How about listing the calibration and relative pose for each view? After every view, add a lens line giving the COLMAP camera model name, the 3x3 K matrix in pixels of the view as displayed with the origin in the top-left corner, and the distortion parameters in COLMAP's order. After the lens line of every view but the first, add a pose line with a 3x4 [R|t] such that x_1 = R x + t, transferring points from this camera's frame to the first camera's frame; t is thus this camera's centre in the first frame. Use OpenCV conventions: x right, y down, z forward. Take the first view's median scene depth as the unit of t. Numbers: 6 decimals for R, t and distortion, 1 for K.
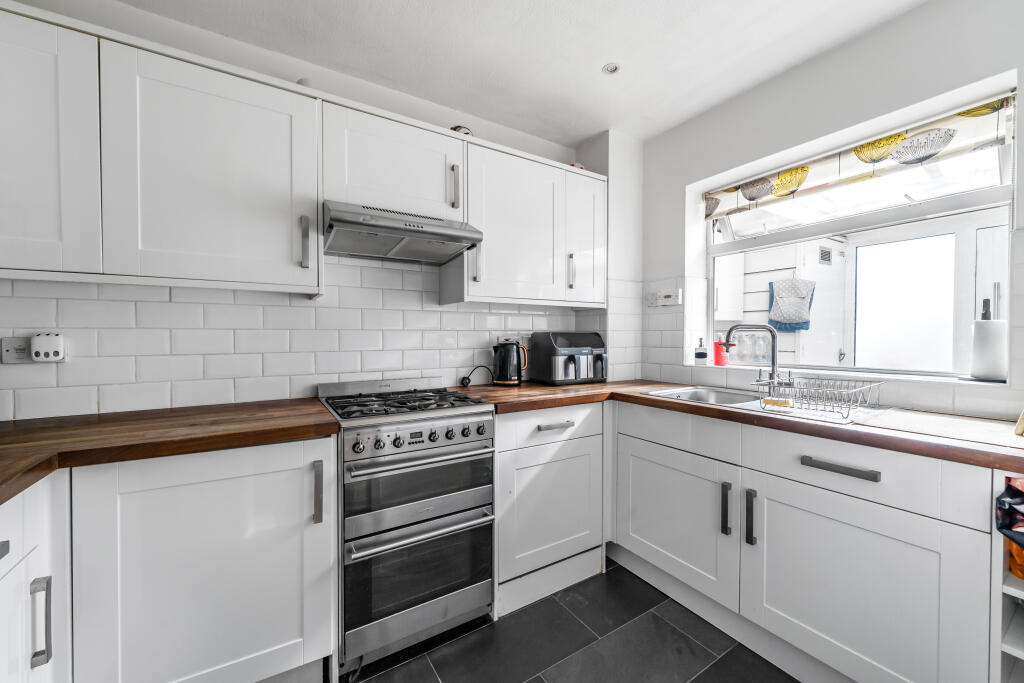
lens RADIAL K [[396.3, 0, 516.2], [0, 396.3, 338.2], [0, 0, 1]] dist [-0.000653, -0.000137]
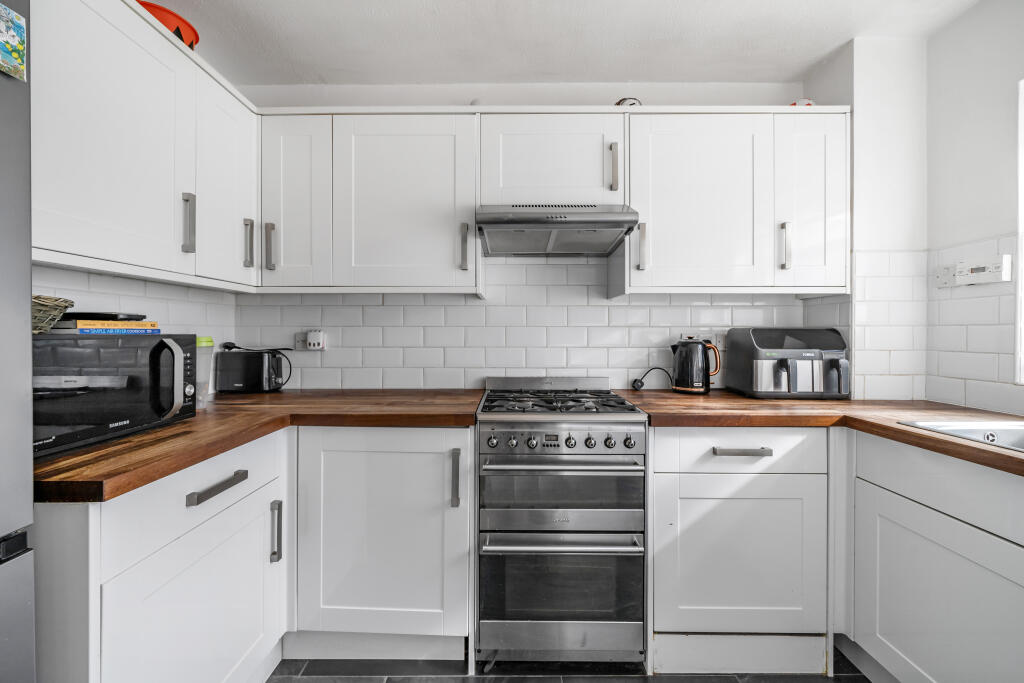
lens RADIAL K [[408.7, 0, 511.6], [0, 408.7, 328.9], [0, 0, 1]] dist [-0.001158, -0.000239]
pose [[0.840801, -0.002186, -0.541340, 0.150263], [-0.006097, 0.999890, -0.013507, -0.000666], [0.541310, 0.014657, 0.840695, 0.098545]]
